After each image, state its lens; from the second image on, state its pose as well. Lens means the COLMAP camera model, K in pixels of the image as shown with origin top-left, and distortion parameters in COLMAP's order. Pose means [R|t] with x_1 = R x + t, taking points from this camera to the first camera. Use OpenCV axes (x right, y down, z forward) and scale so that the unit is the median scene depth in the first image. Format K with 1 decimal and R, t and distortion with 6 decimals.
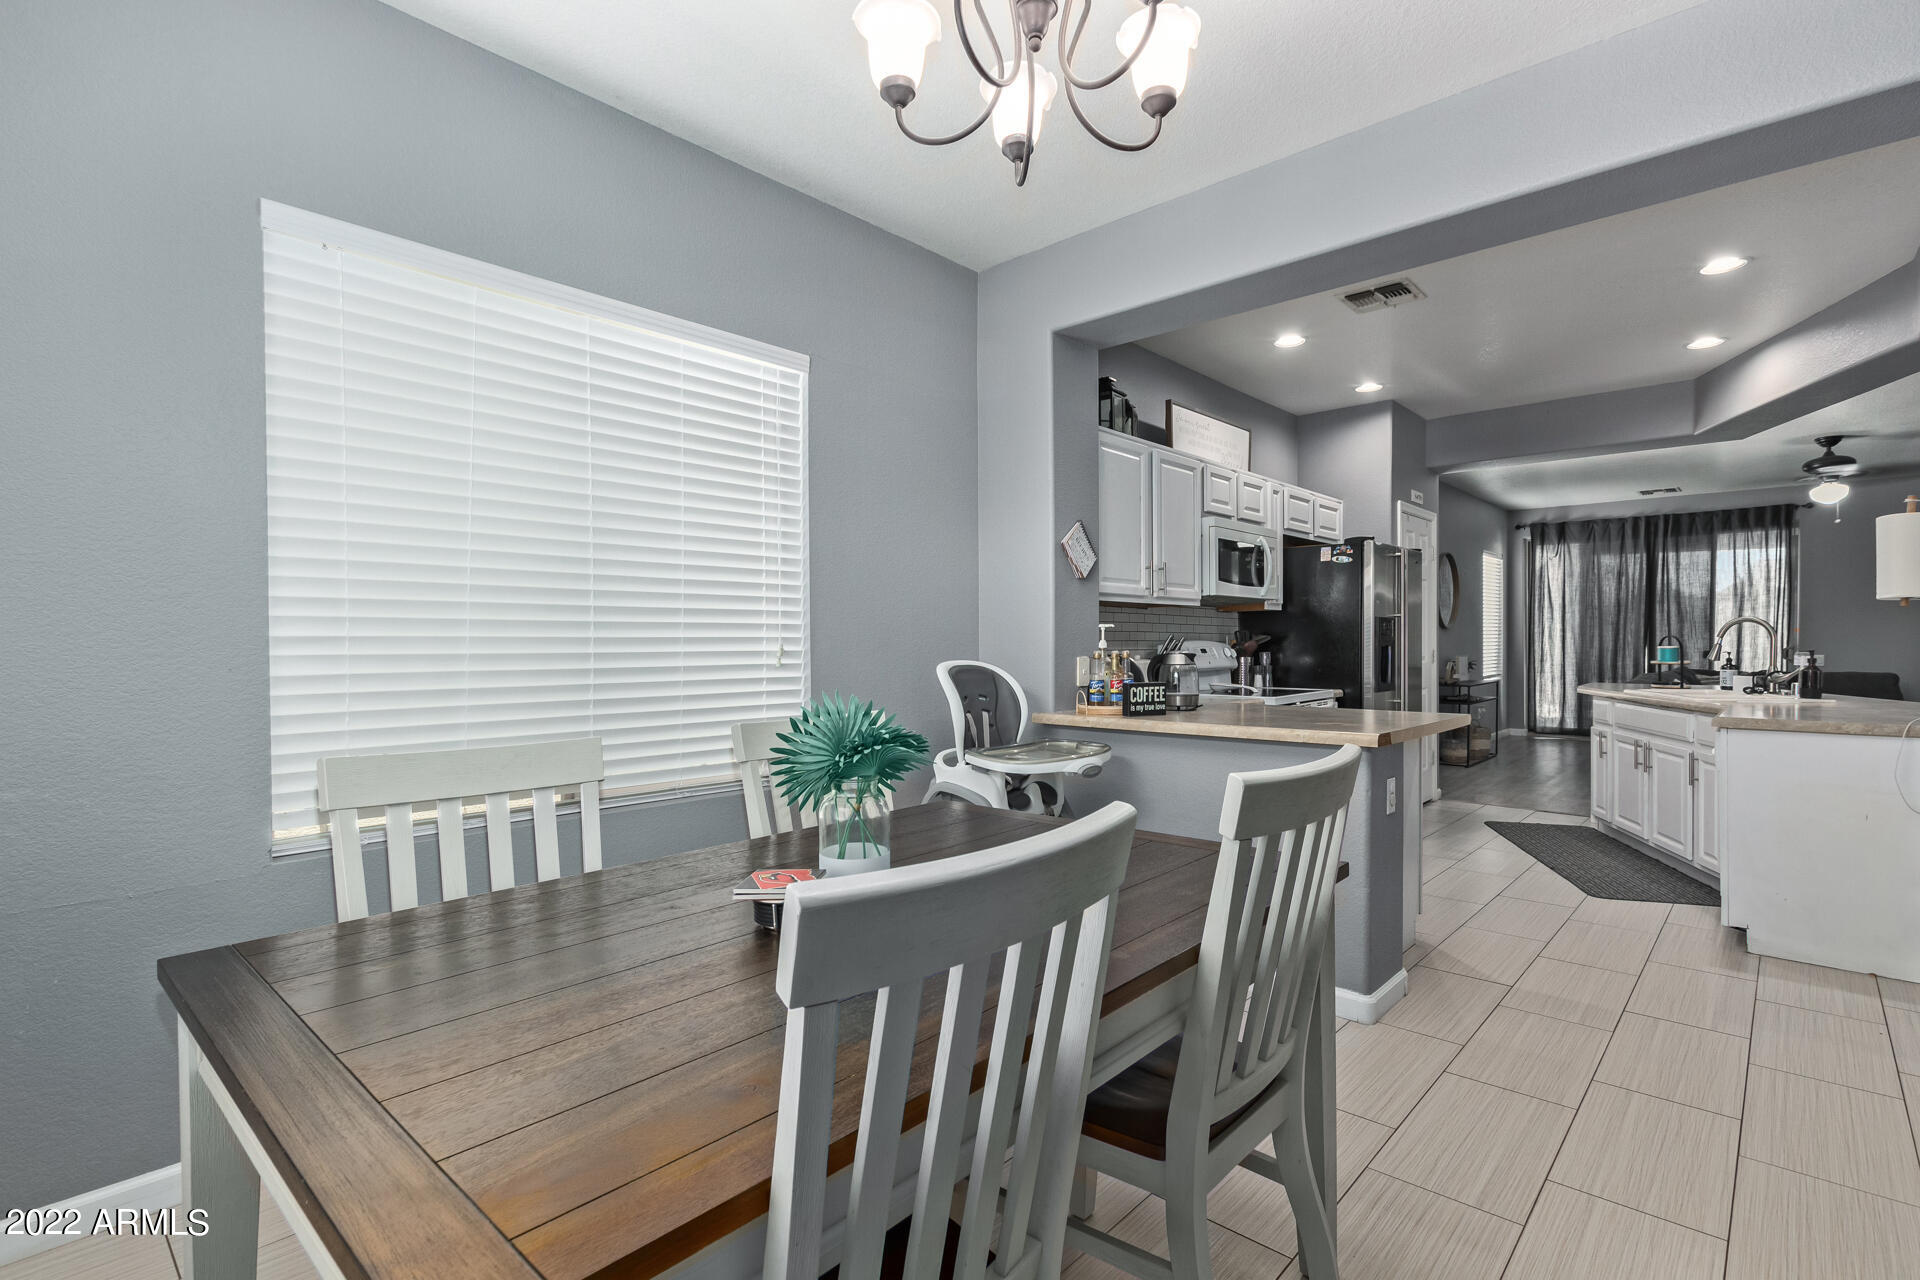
lens RADIAL K [[916.5, 0, 961.5], [0, 916.5, 641.9], [0, 0, 1]] dist [0.001128, -0.000175]
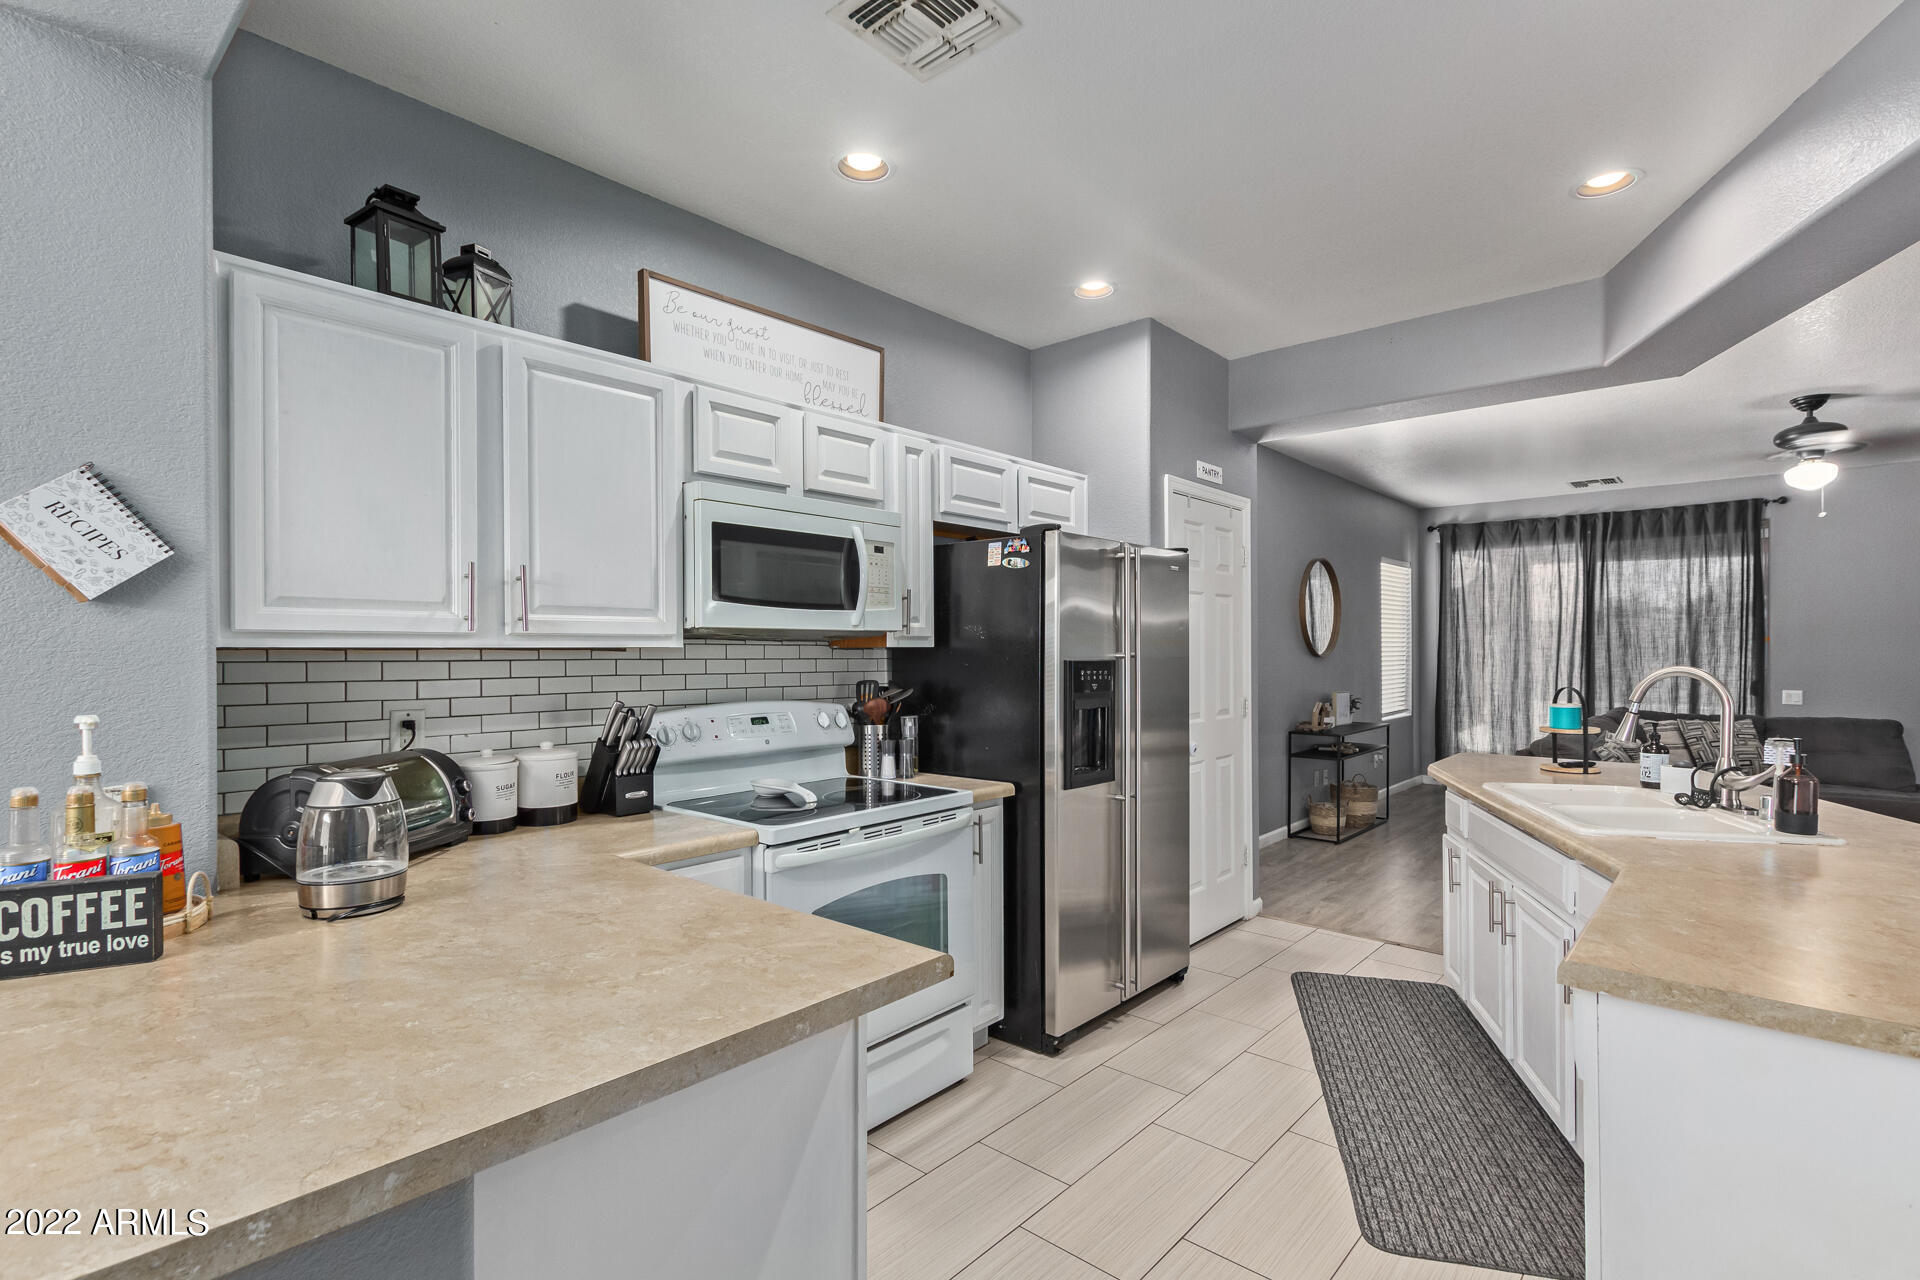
lens RADIAL K [[909.4, 0, 973.6], [0, 909.4, 645.4], [0, 0, 1]] dist [0.007551, 0.000343]
pose [[0.999676, 0.000628, 0.025429, 0.340763], [-0.000469, 0.999980, -0.006261, -0.030246], [-0.025433, 0.006247, 0.999657, 0.375948]]
